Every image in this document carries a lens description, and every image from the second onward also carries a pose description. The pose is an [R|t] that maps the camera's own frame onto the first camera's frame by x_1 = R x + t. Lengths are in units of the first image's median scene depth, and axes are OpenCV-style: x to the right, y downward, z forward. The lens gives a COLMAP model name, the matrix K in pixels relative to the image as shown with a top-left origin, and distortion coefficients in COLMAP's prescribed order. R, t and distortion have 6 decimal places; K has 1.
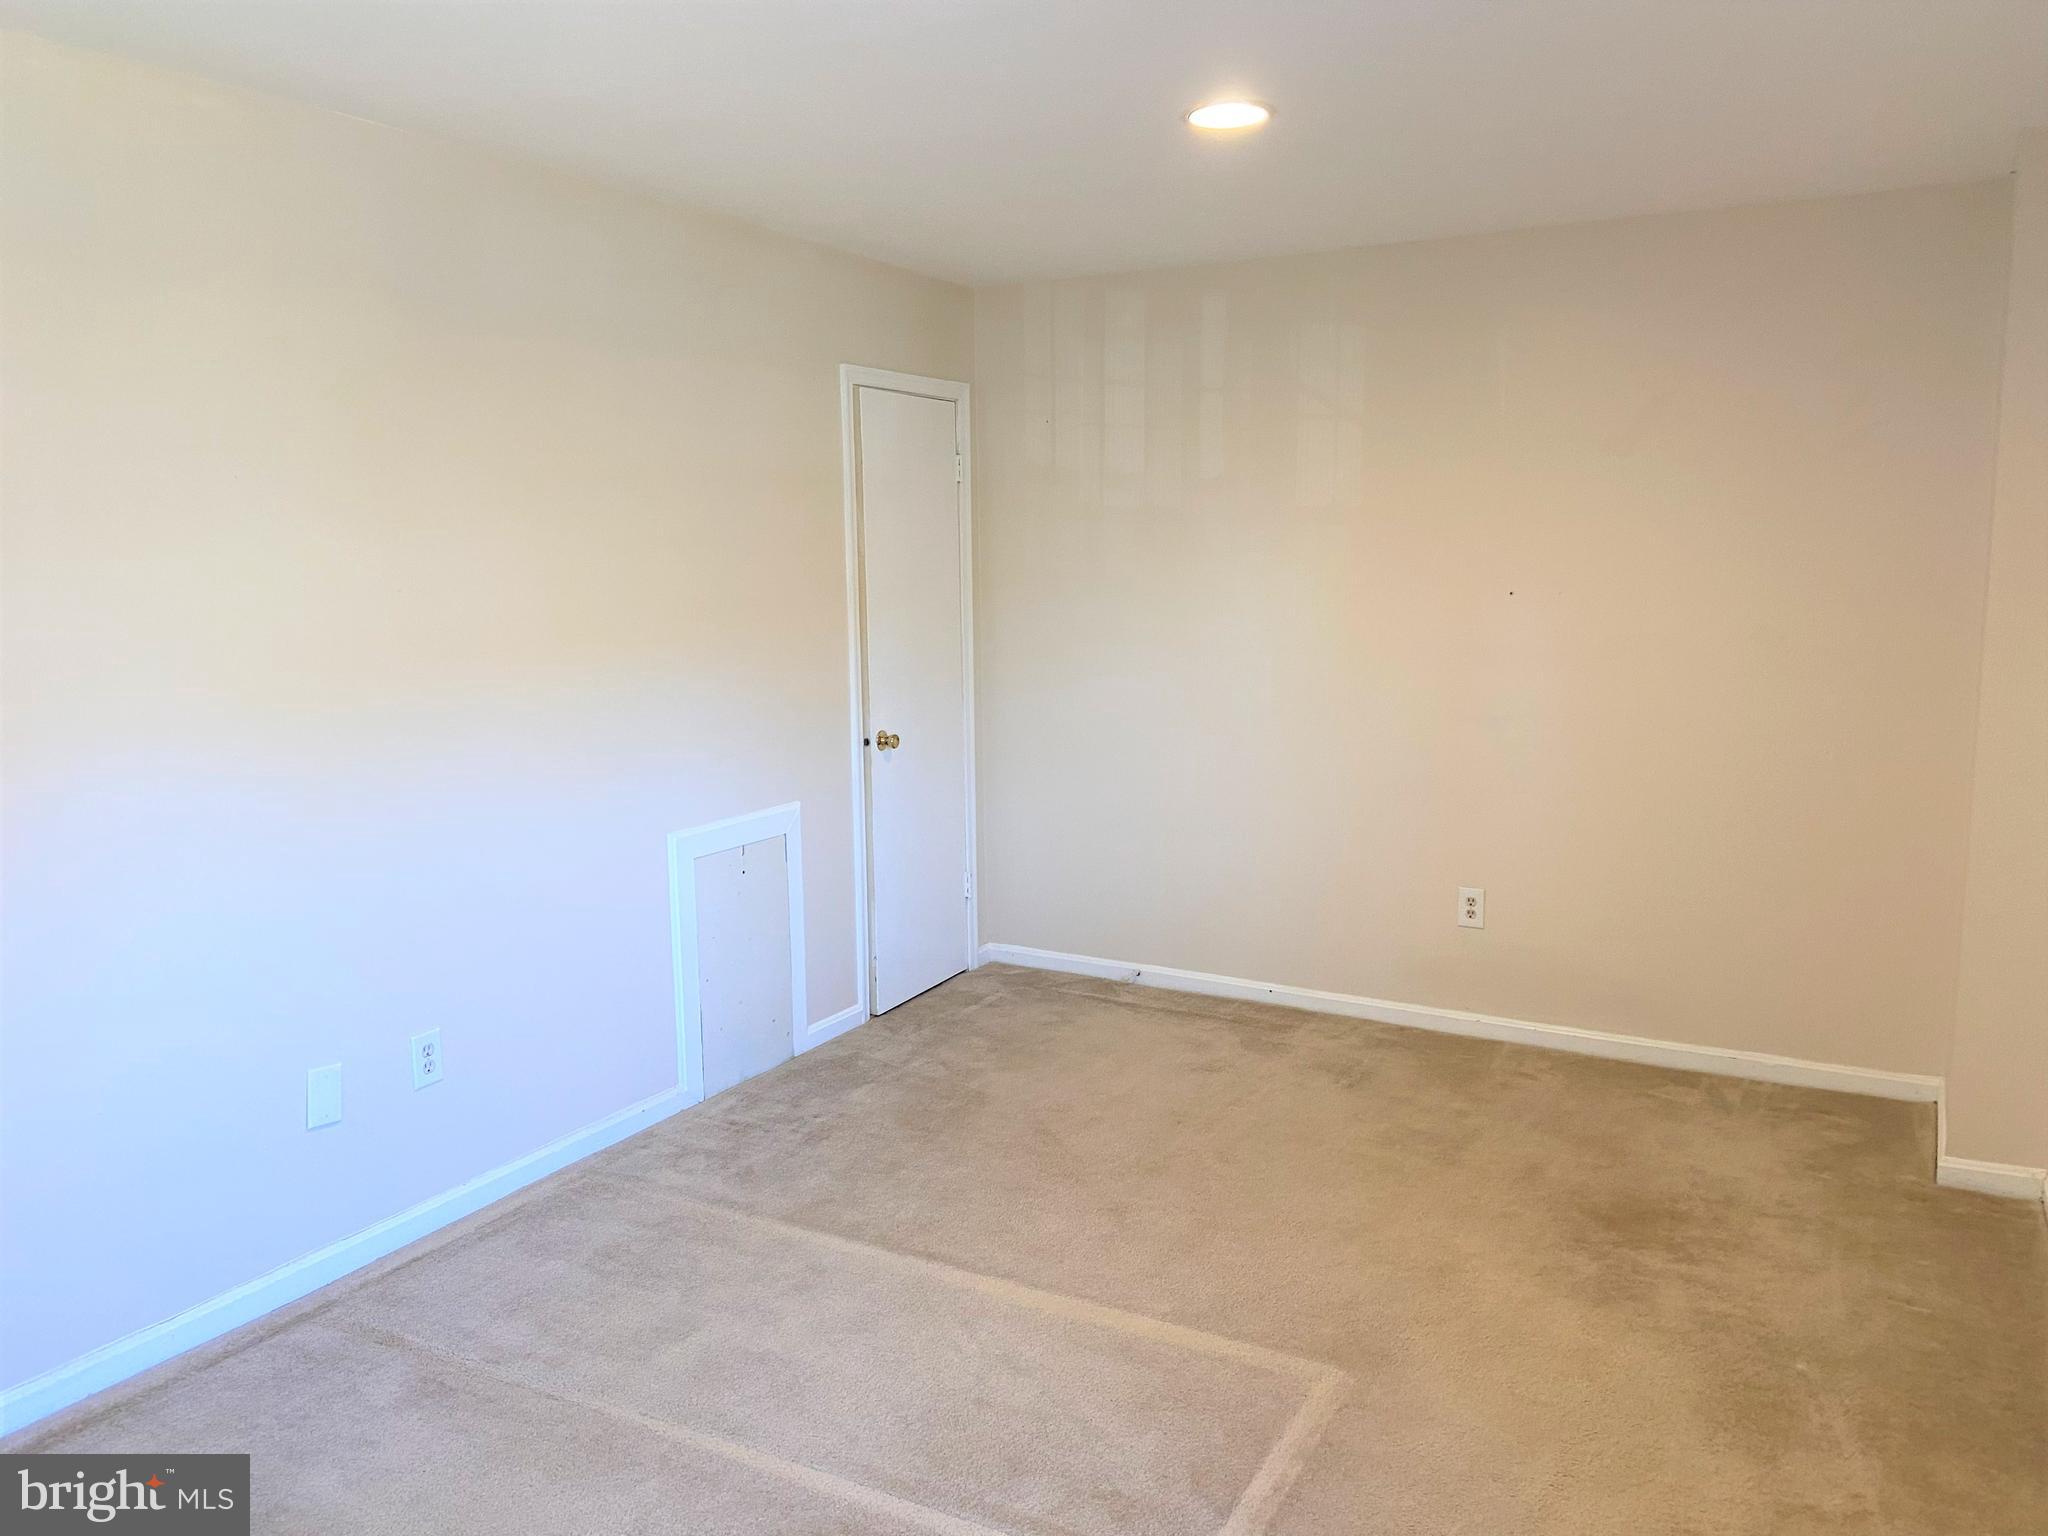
lens RADIAL K [[1534.4, 0, 1027.4], [0, 1534.4, 775.5], [0, 0, 1]] dist [0.131119, -0.169670]
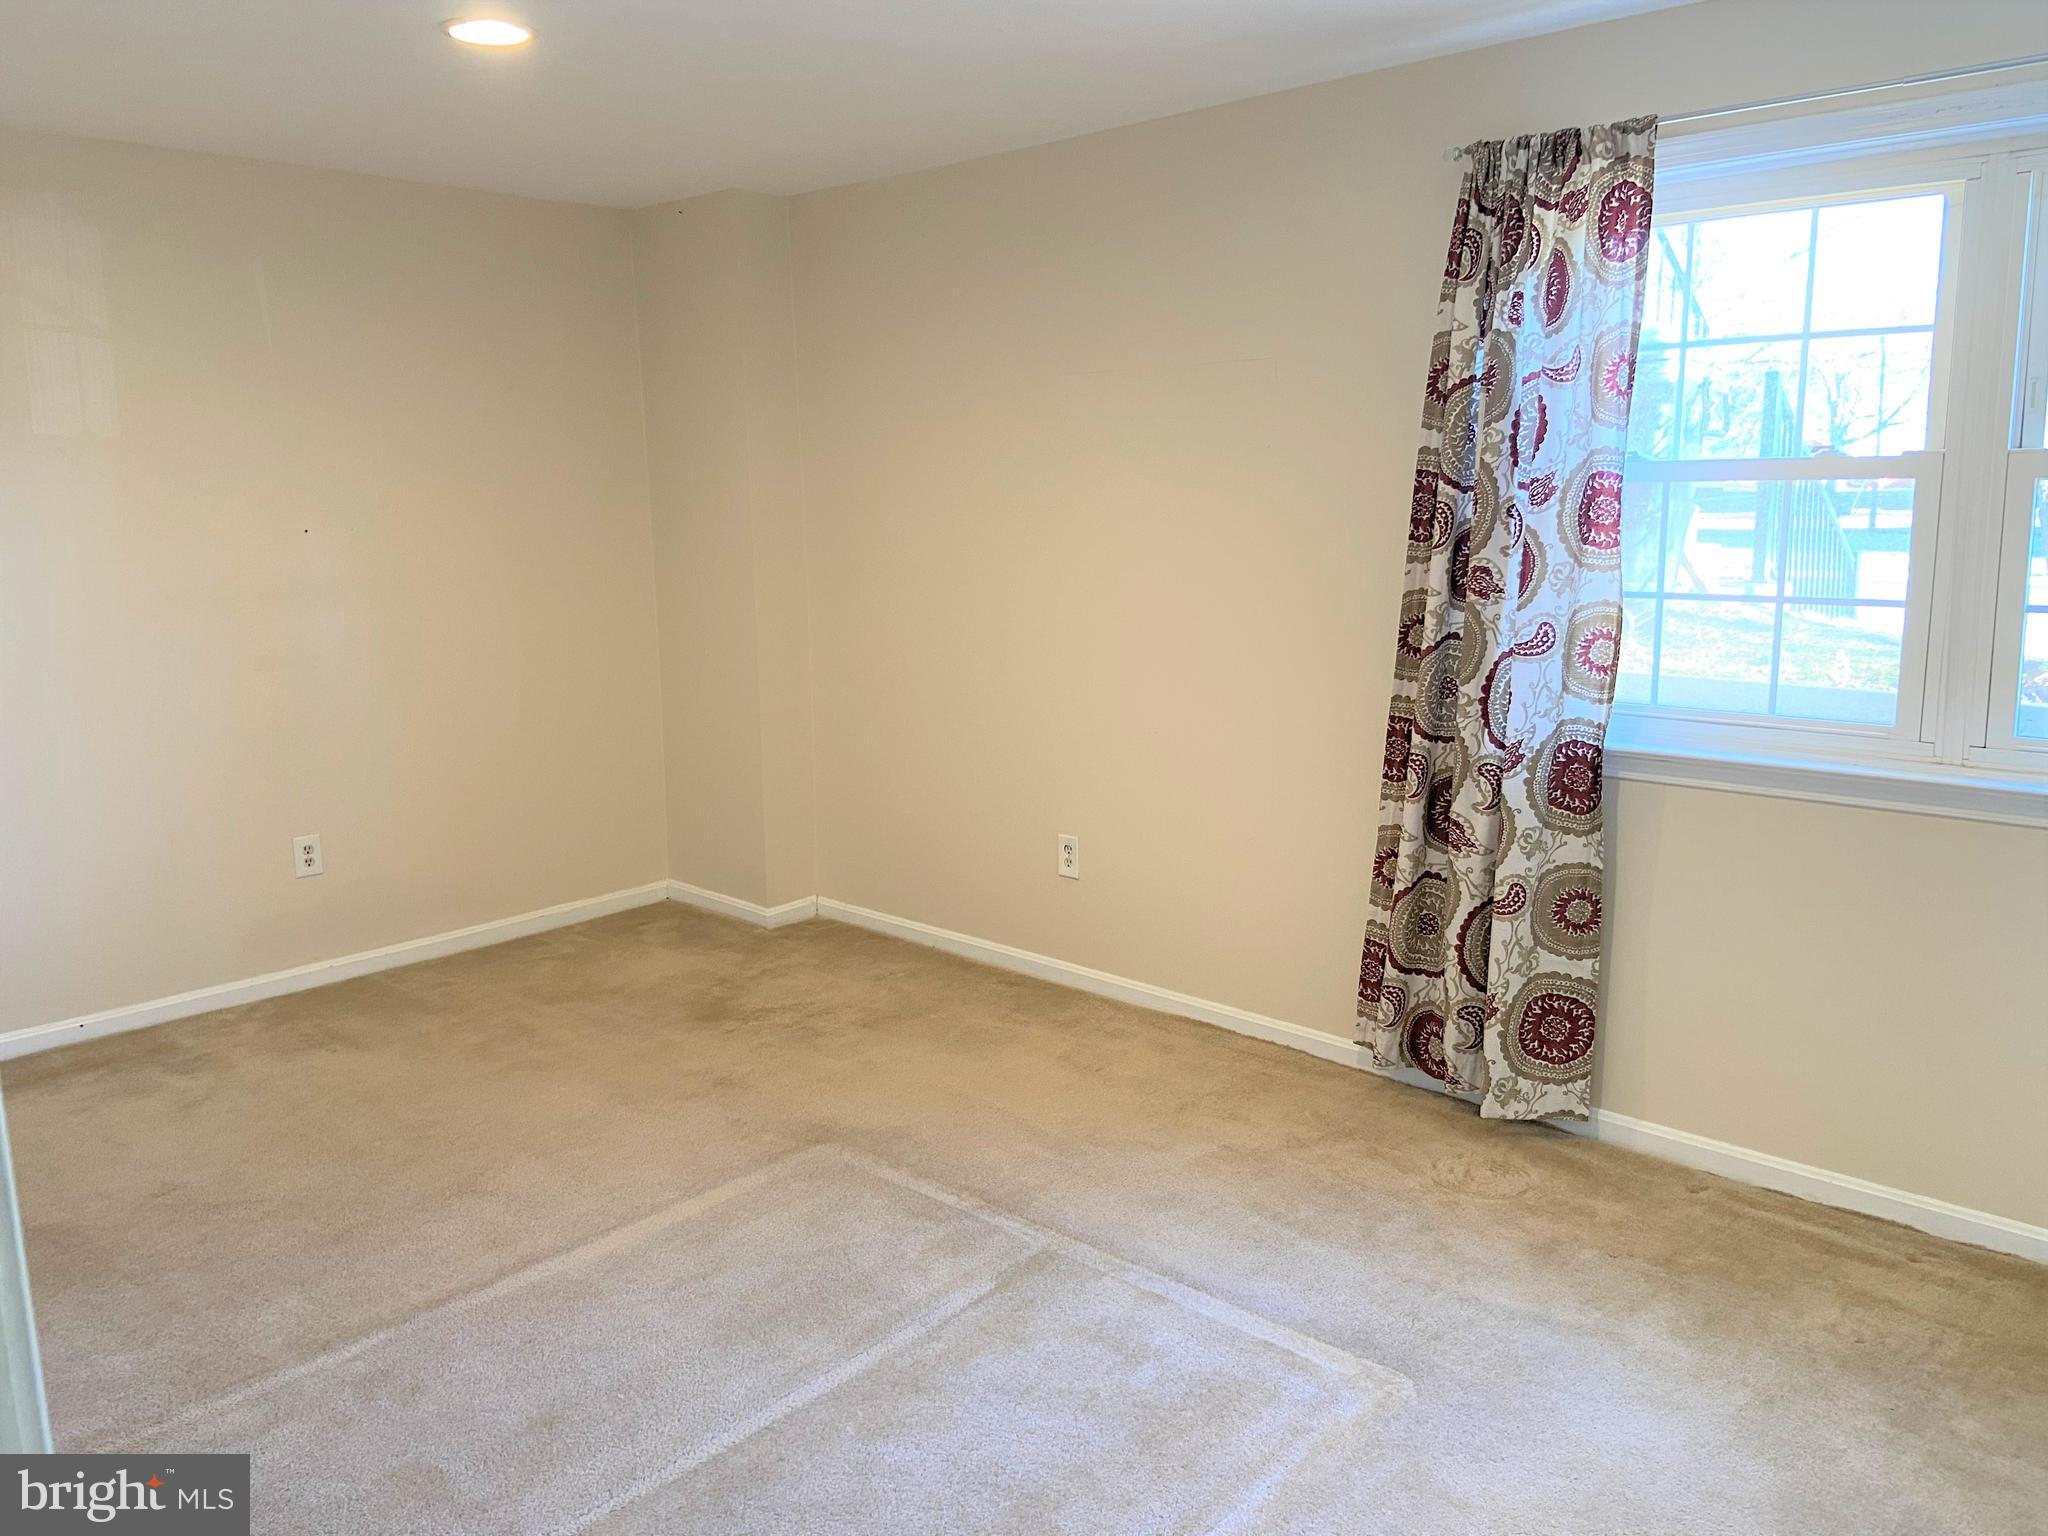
lens RADIAL K [[1534.4, 0, 1027.4], [0, 1534.4, 775.5], [0, 0, 1]] dist [0.131119, -0.169670]
pose [[0.244161, -0.178767, 0.953115, -0.561994], [0.160902, 0.976706, 0.141973, -0.032836], [-0.956293, 0.118694, 0.267237, 0.313465]]
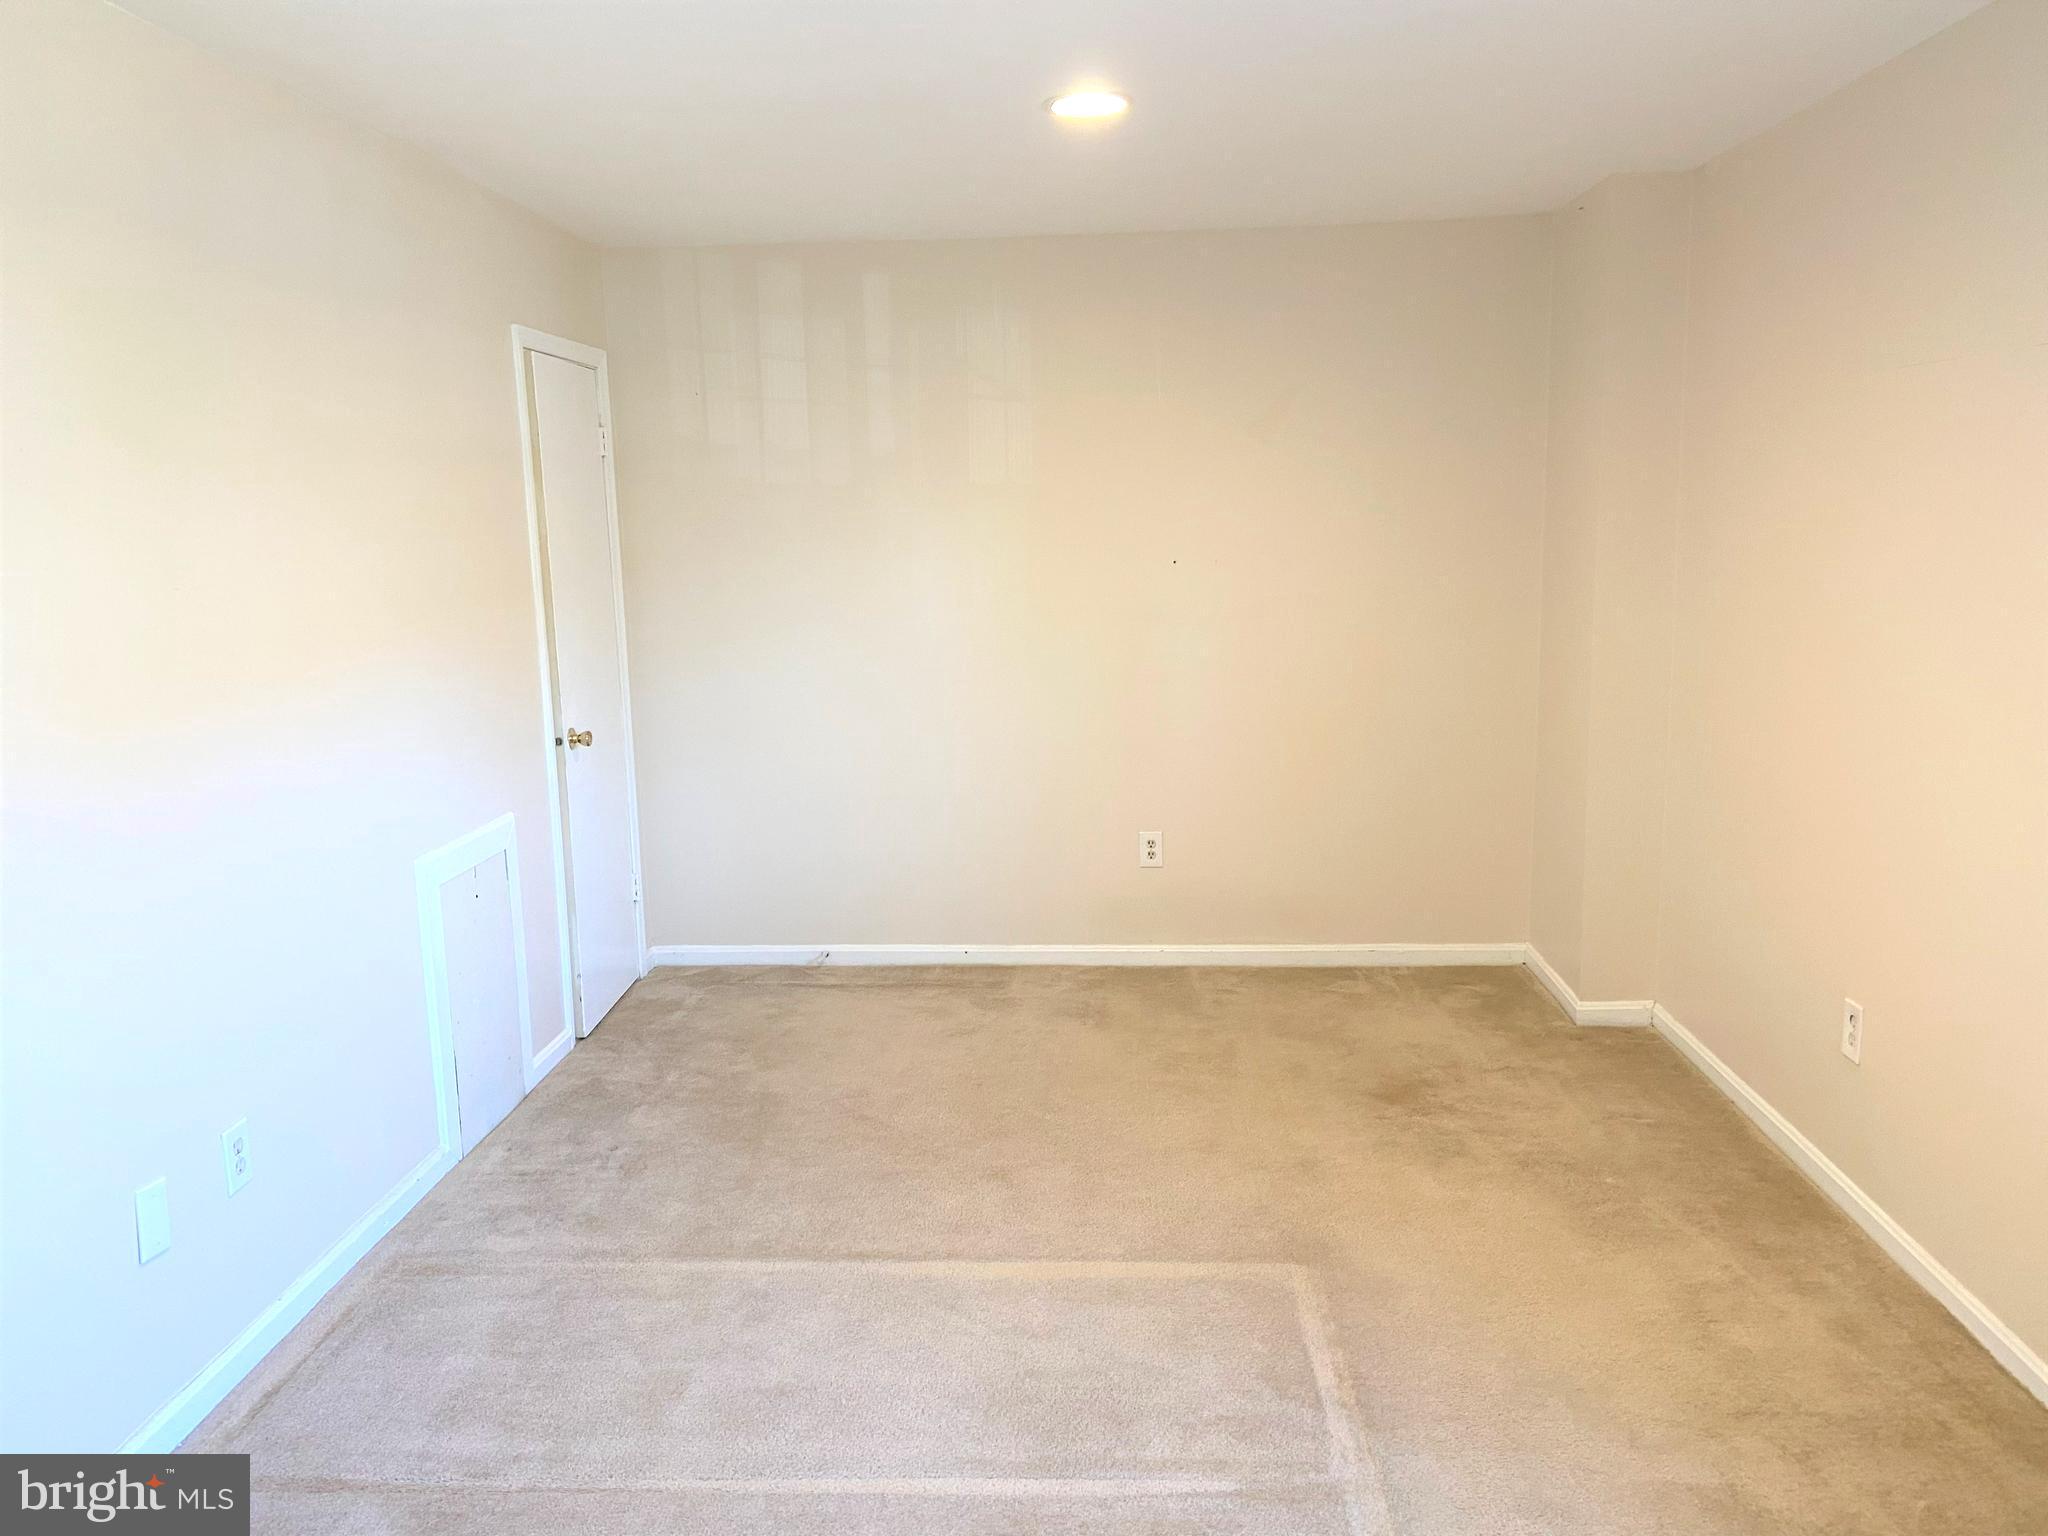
lens RADIAL K [[1537.7, 0, 1021.3], [0, 1537.7, 761.6], [0, 0, 1]] dist [0.129004, -0.167425]
pose [[0.902253, -0.082573, 0.423228, -0.267032], [0.080226, 0.996502, 0.023390, -0.010070], [-0.423679, 0.012850, 0.905721, 0.052503]]
